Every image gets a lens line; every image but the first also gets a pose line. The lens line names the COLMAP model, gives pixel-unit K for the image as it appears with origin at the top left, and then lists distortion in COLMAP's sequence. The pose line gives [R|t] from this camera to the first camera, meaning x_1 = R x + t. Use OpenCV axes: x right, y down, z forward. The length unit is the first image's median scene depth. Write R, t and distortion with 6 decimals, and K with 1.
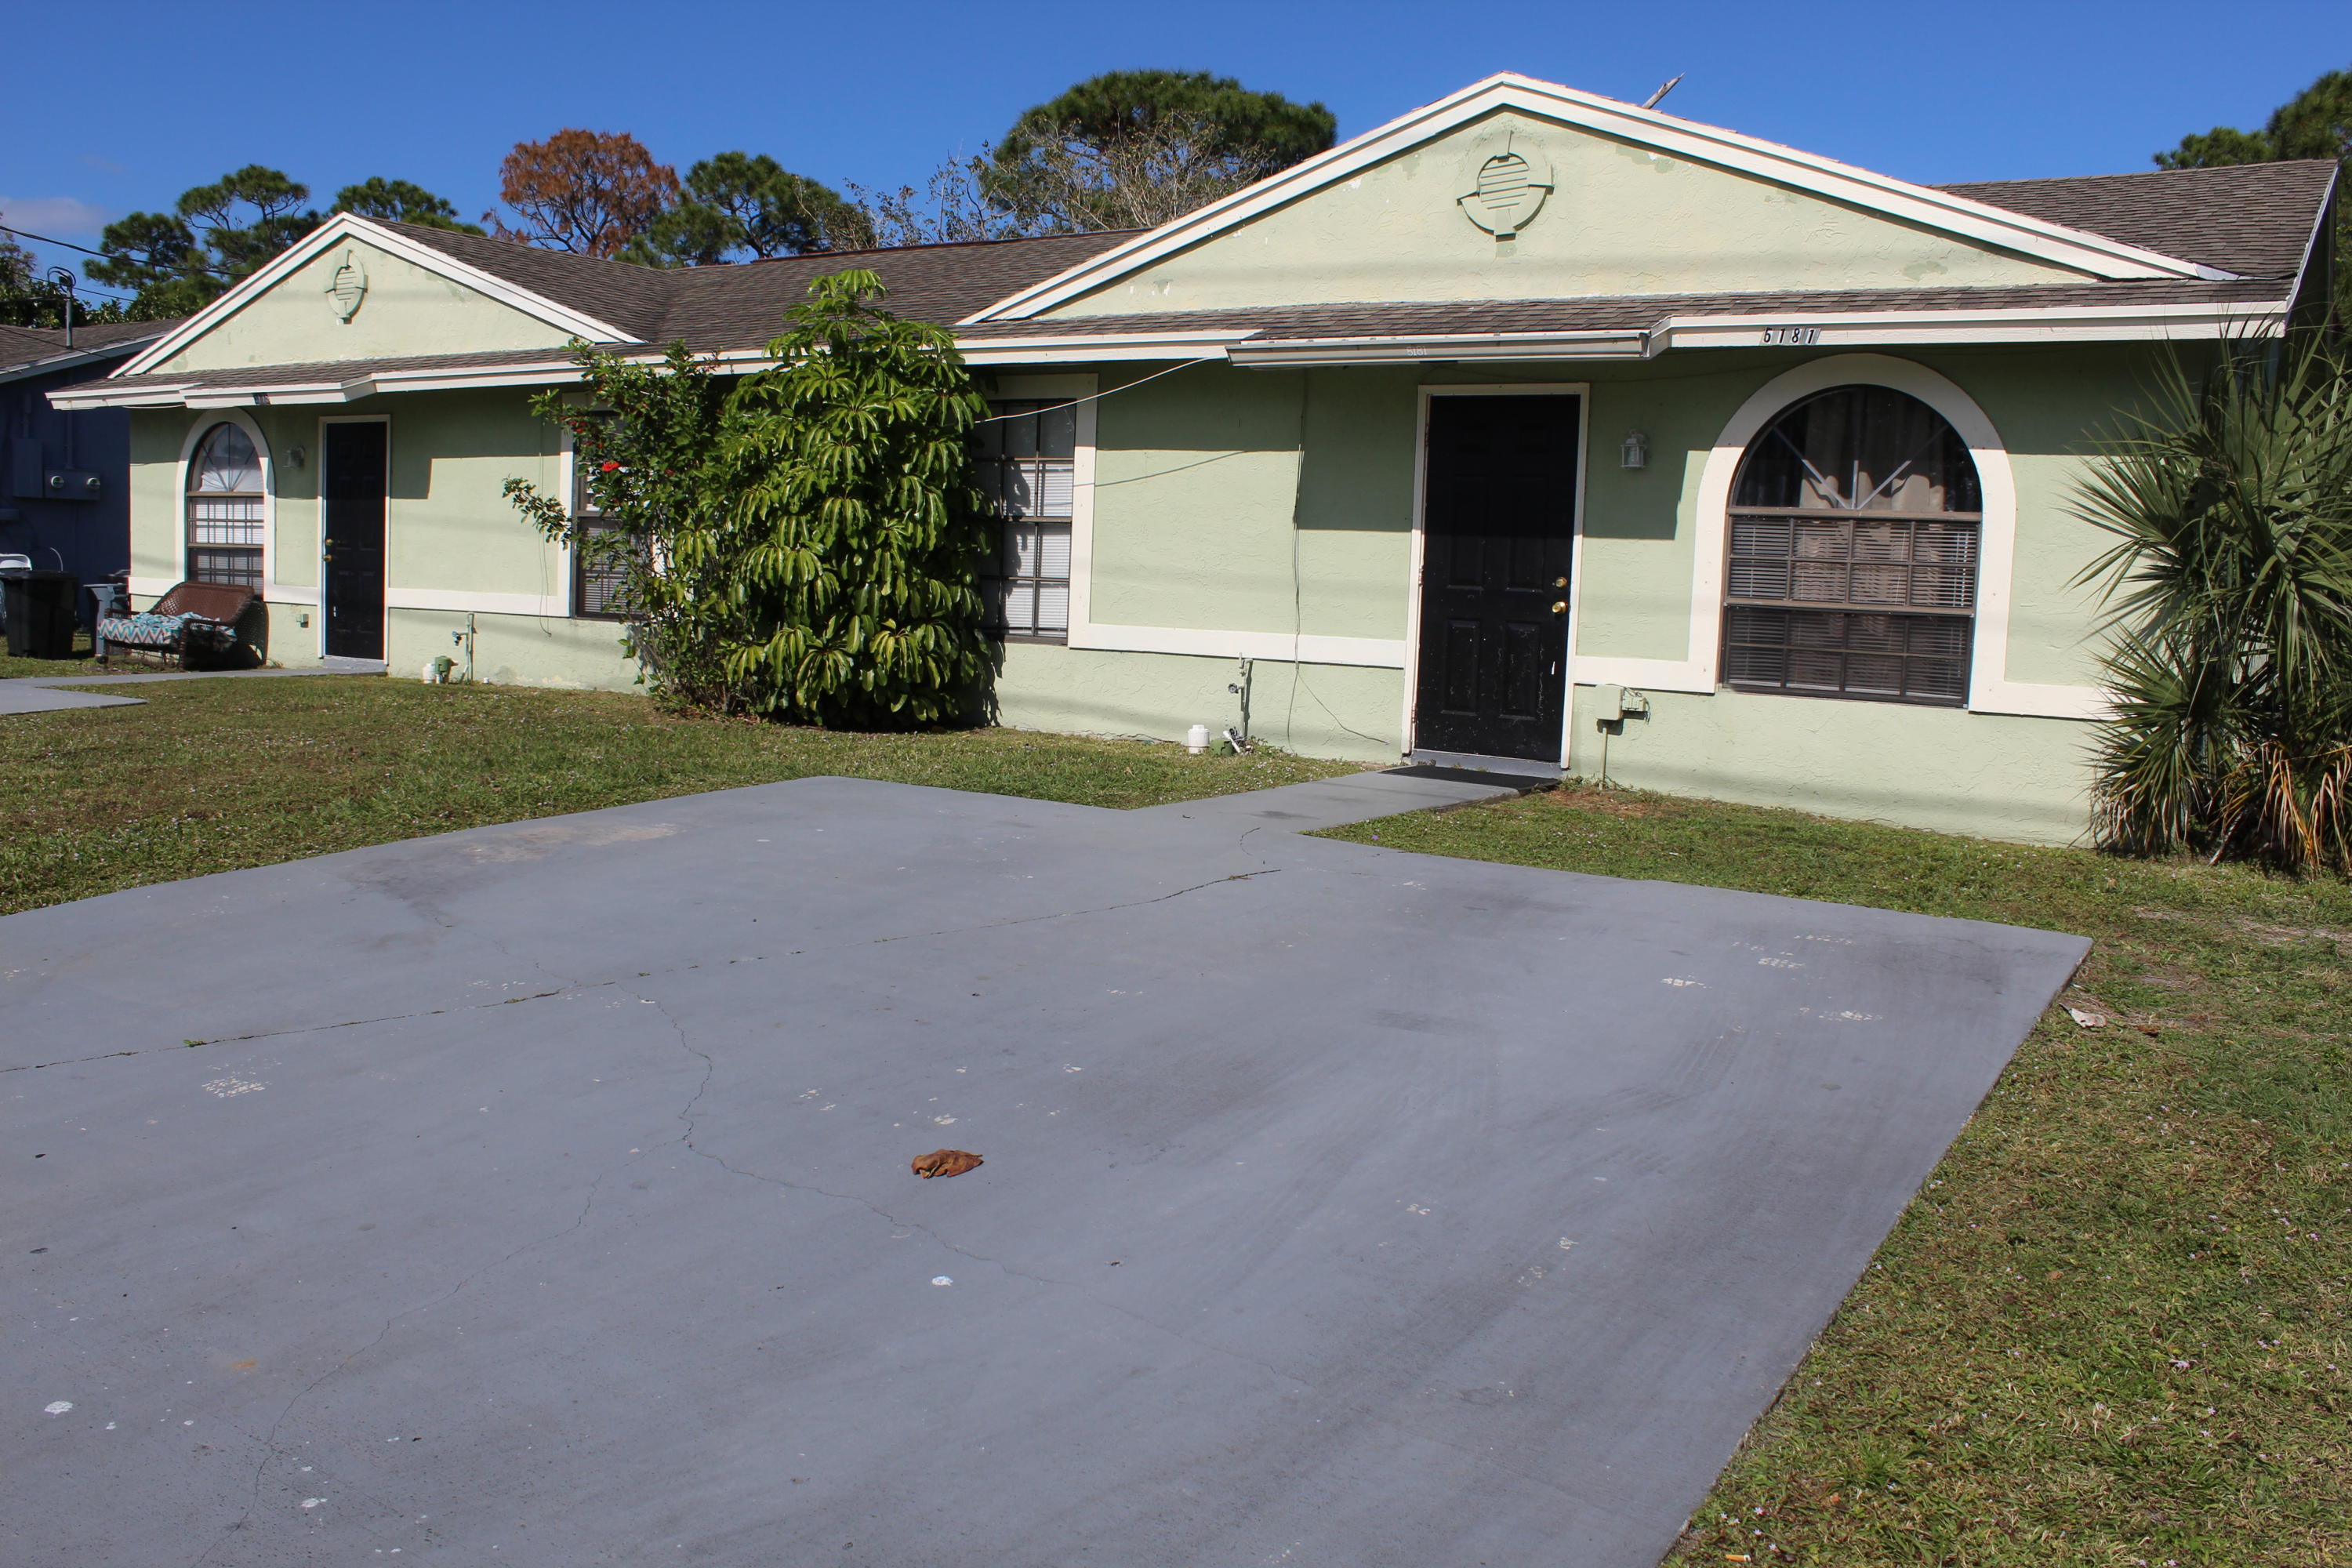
lens RADIAL K [[1955.3, 0, 1176.0], [0, 1955.3, 784.0], [0, 0, 1]] dist [-0.169938, 0.152947]
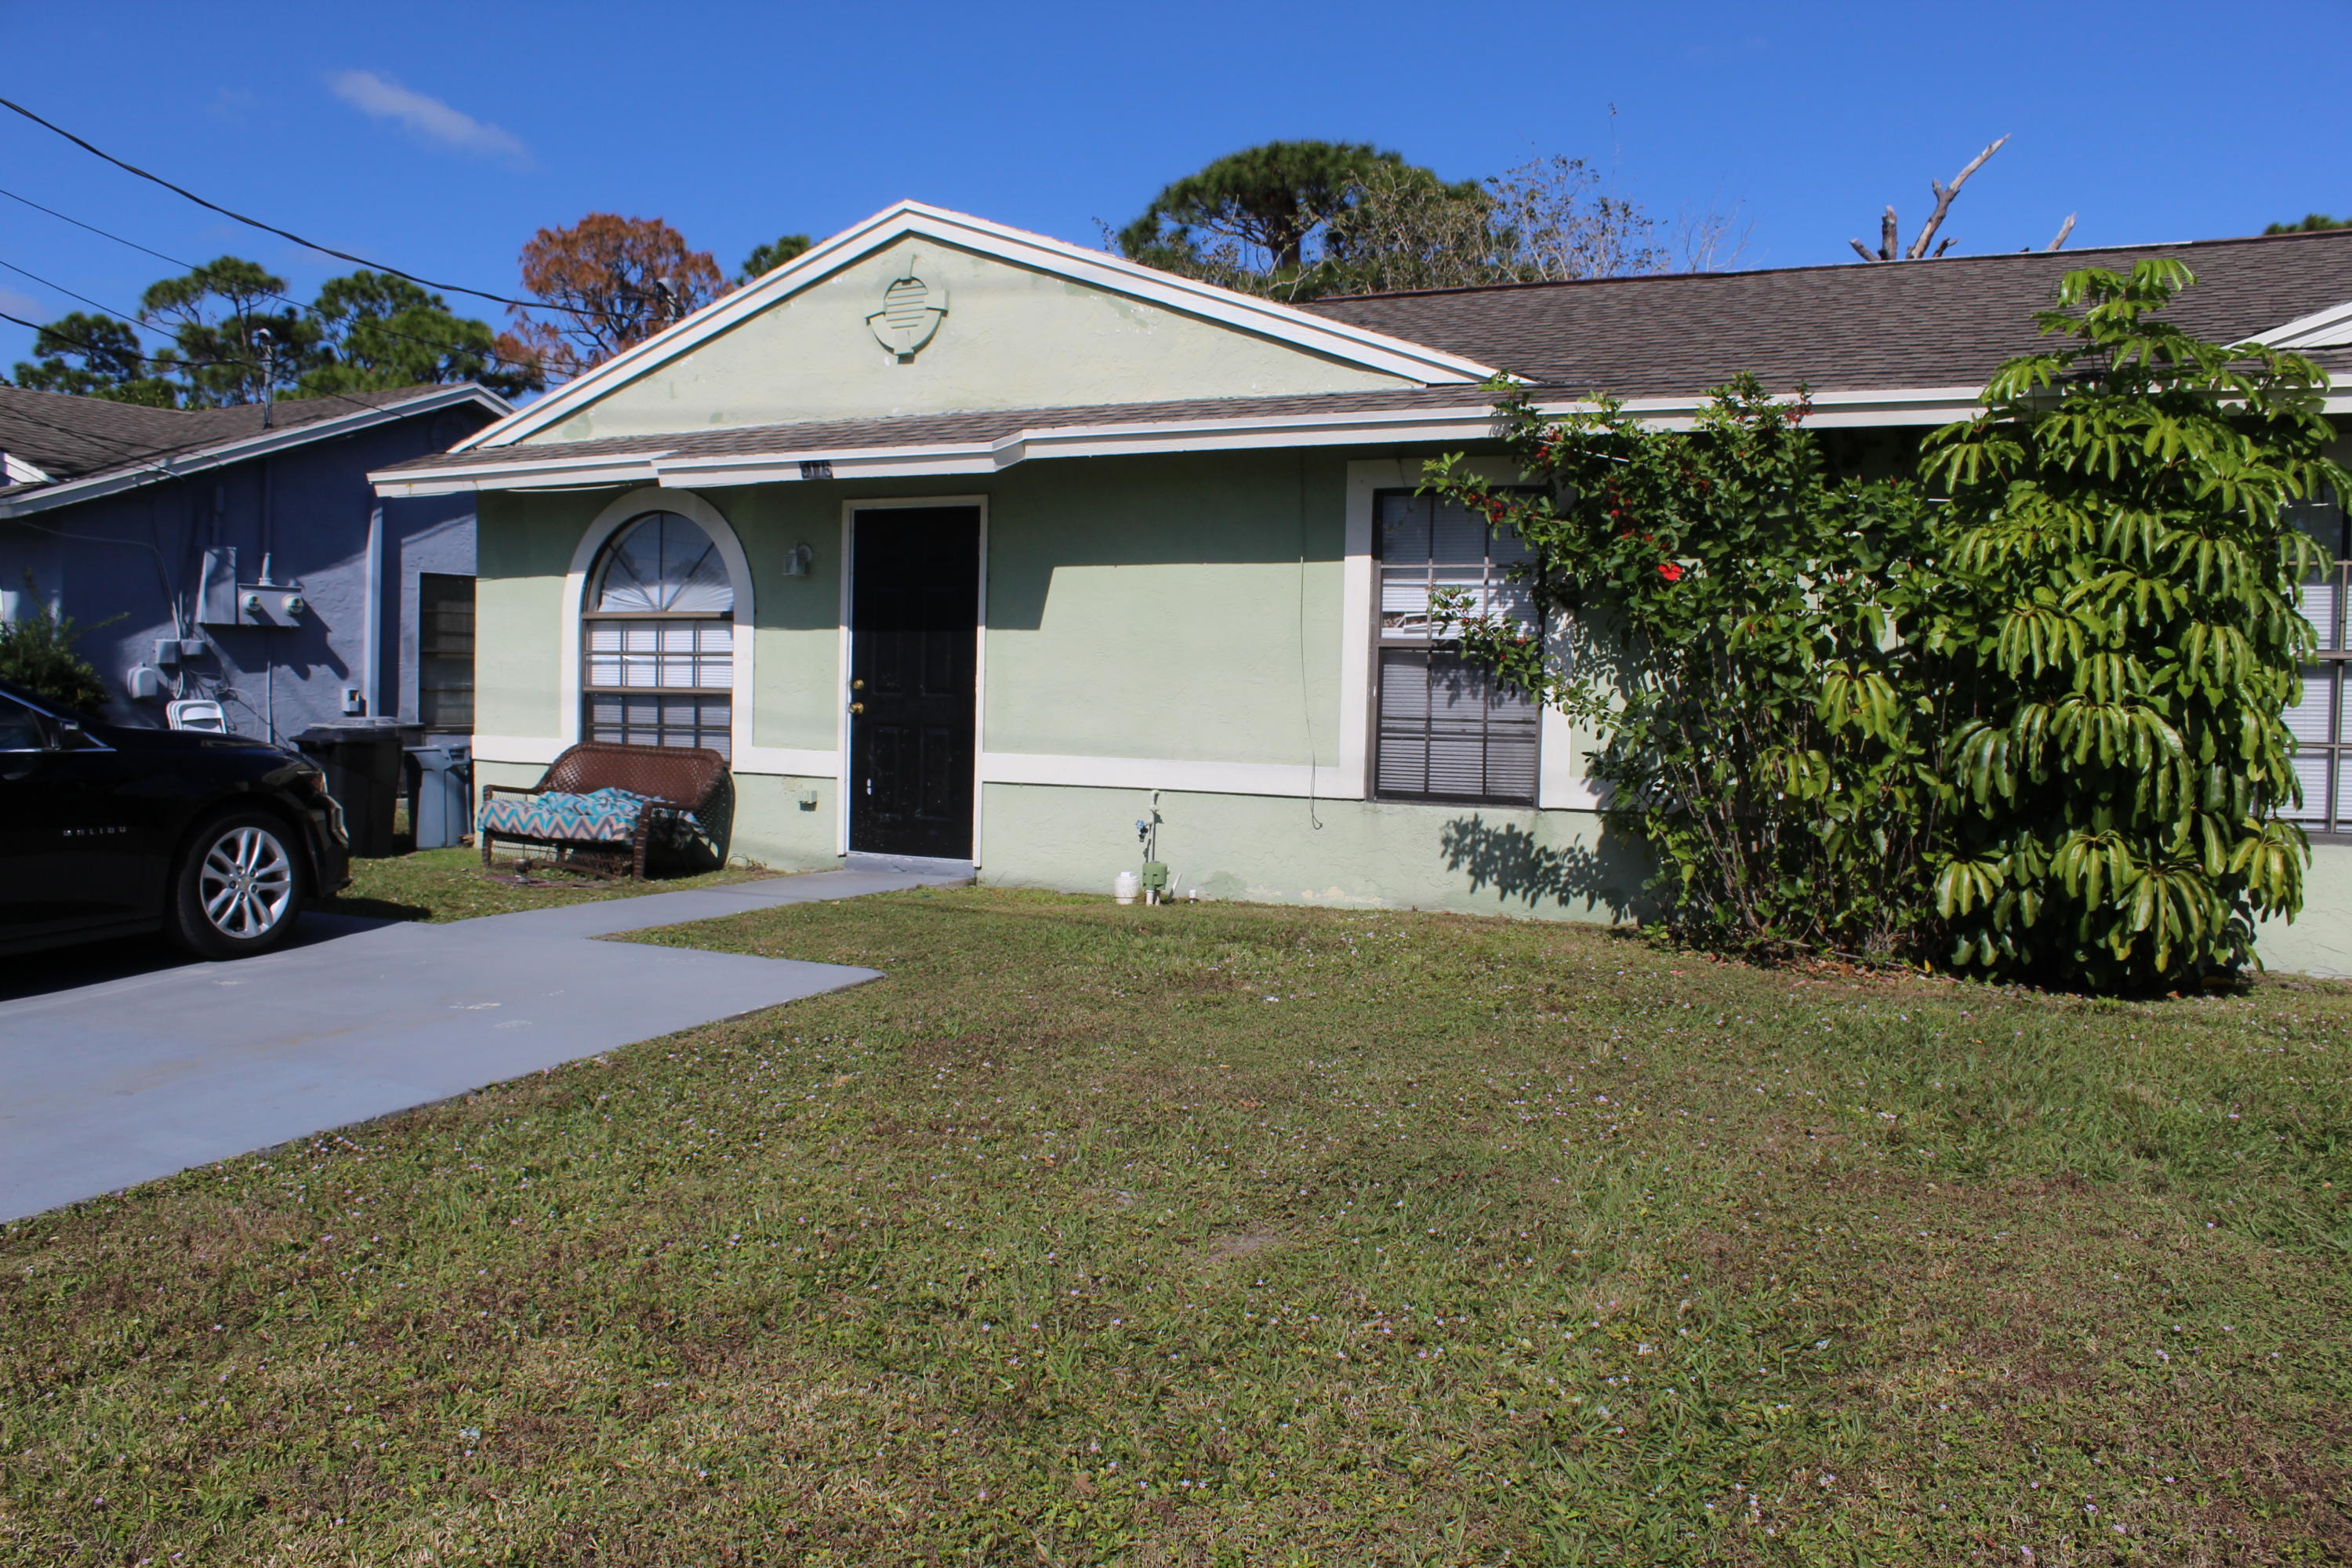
lens RADIAL K [[1949.8, 0, 1176.0], [0, 1949.8, 784.0], [0, 0, 1]] dist [-0.171986, 0.155095]
pose [[0.997380, -0.020760, 0.069303, -0.546069], [0.024610, 0.998174, -0.055168, -0.073303], [-0.068031, 0.056729, 0.996069, 0.437191]]
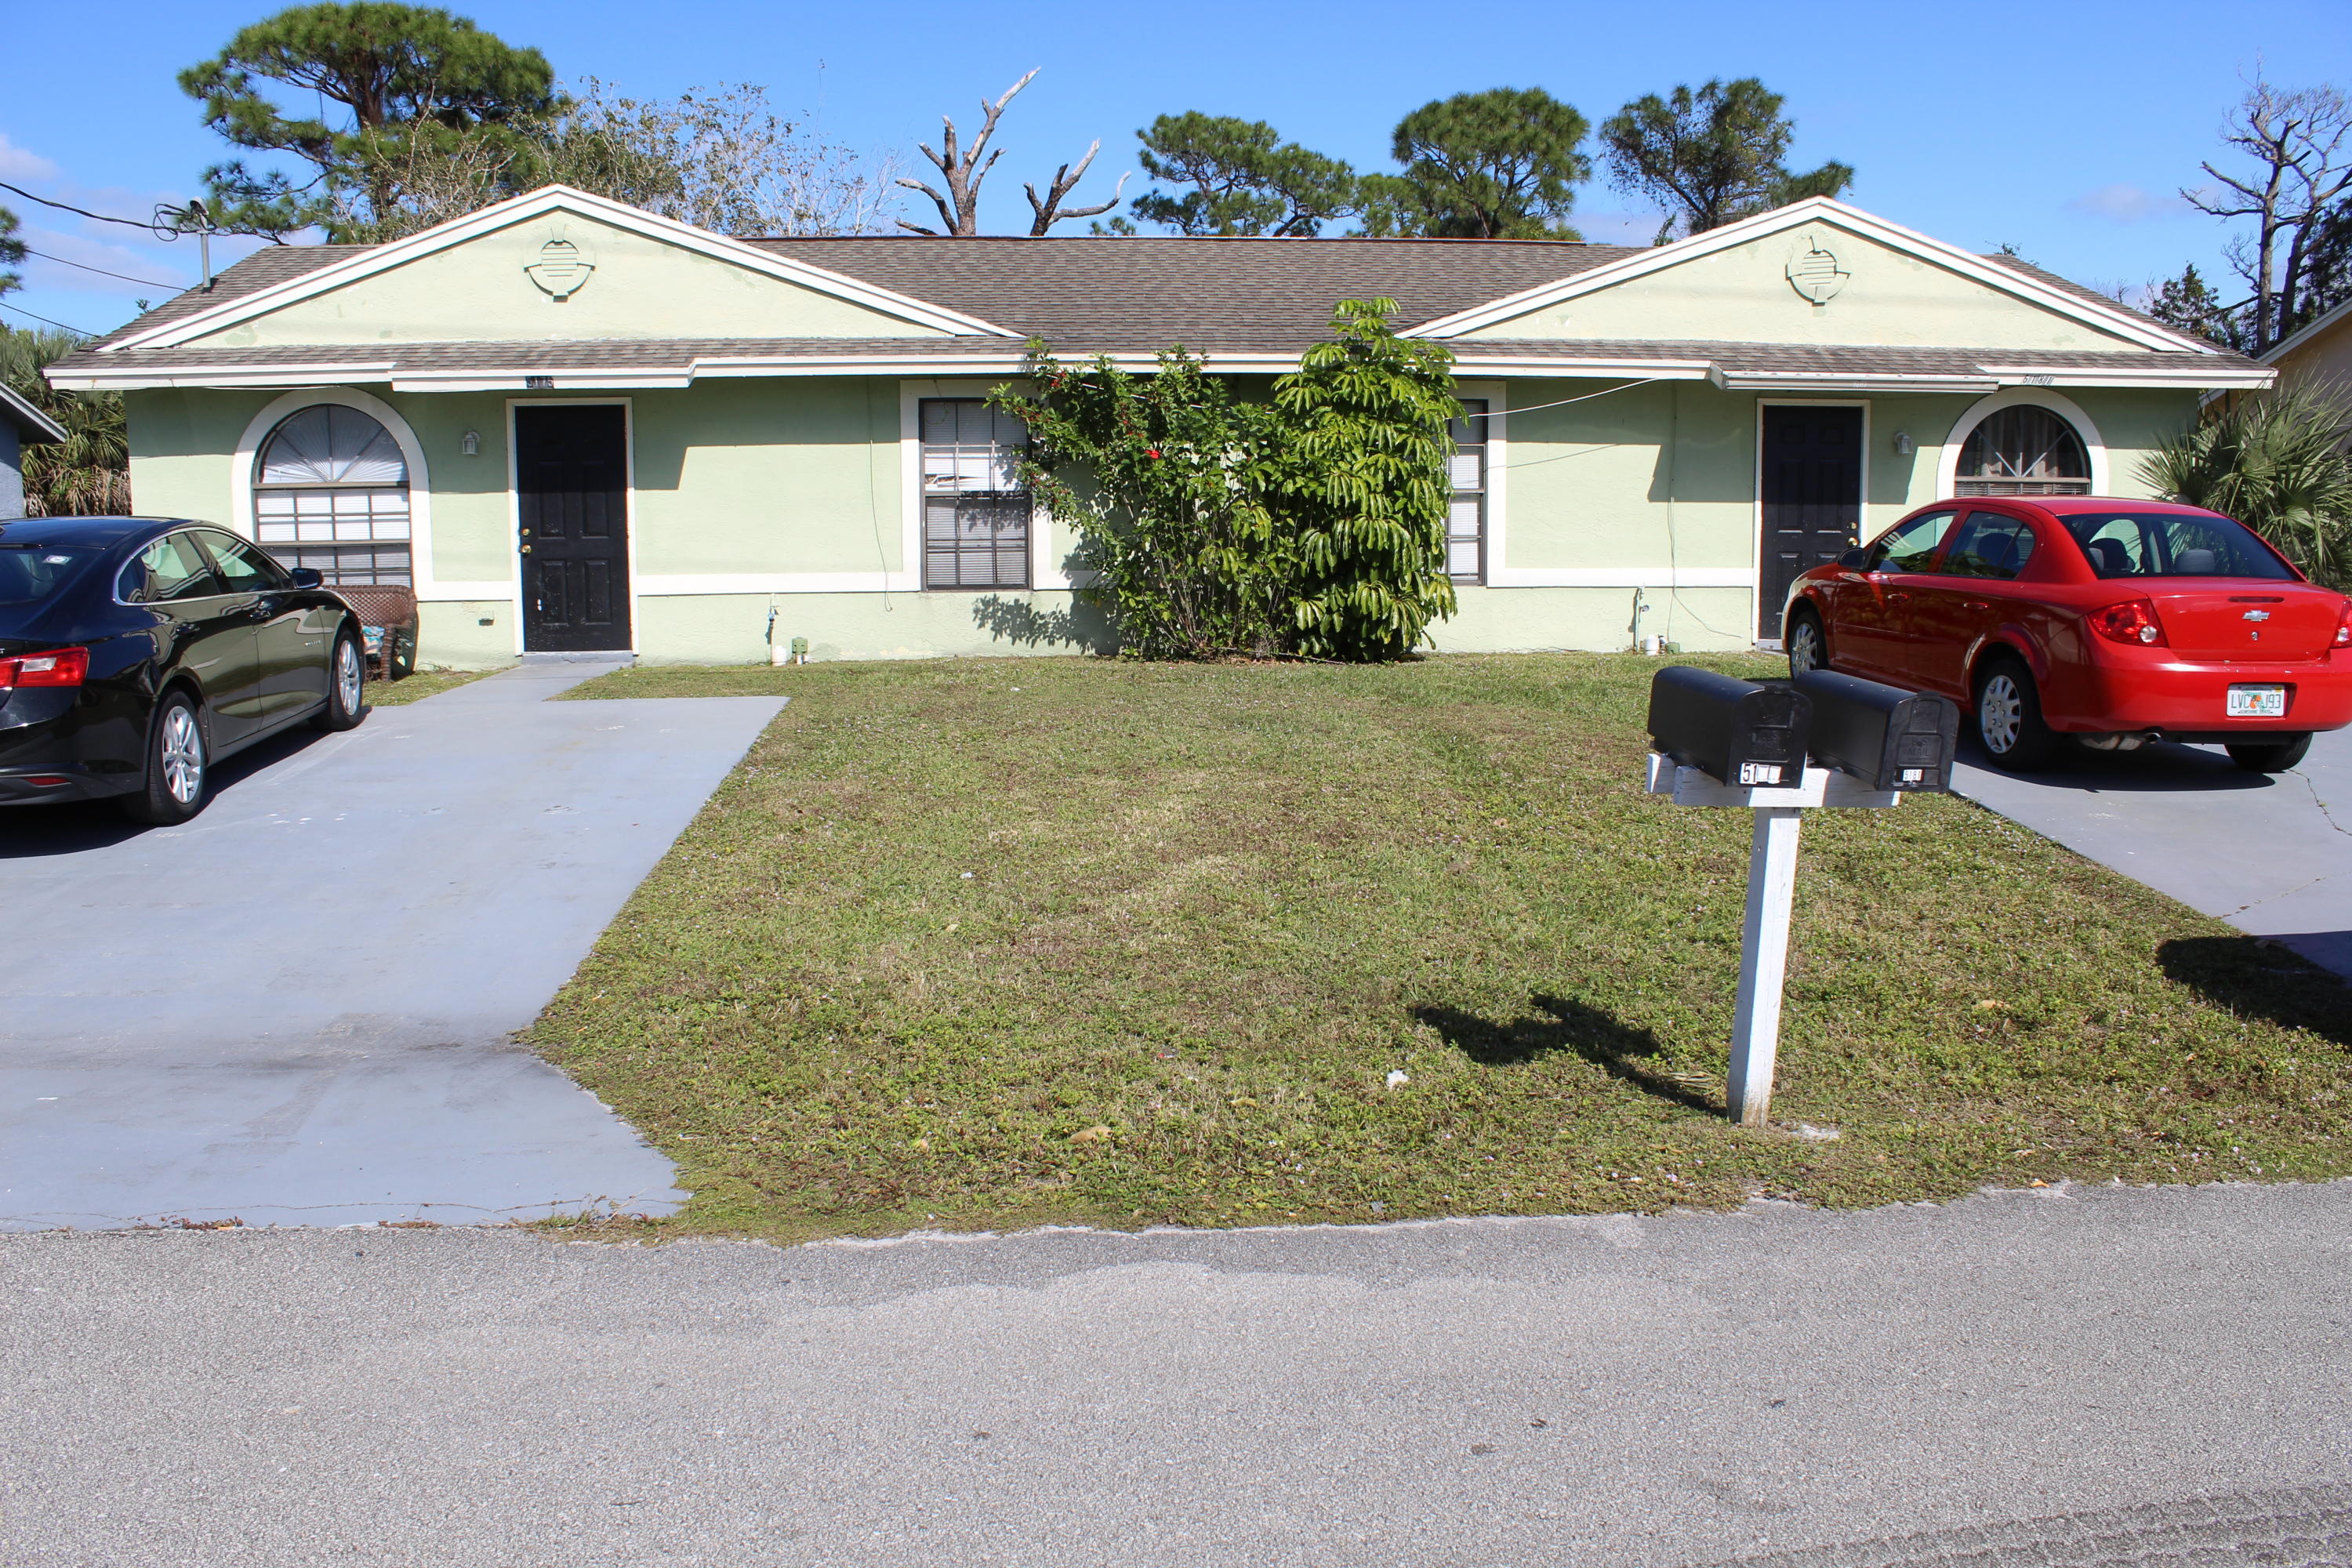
lens RADIAL K [[1949.8, 0, 1176.0], [0, 1949.8, 784.0], [0, 0, 1]] dist [-0.171986, 0.155095]
pose [[0.803081, -0.122658, 0.583109, -1.079561], [0.099077, 0.992449, 0.072312, -0.057200], [-0.587576, -0.000299, 0.809169, 0.060882]]
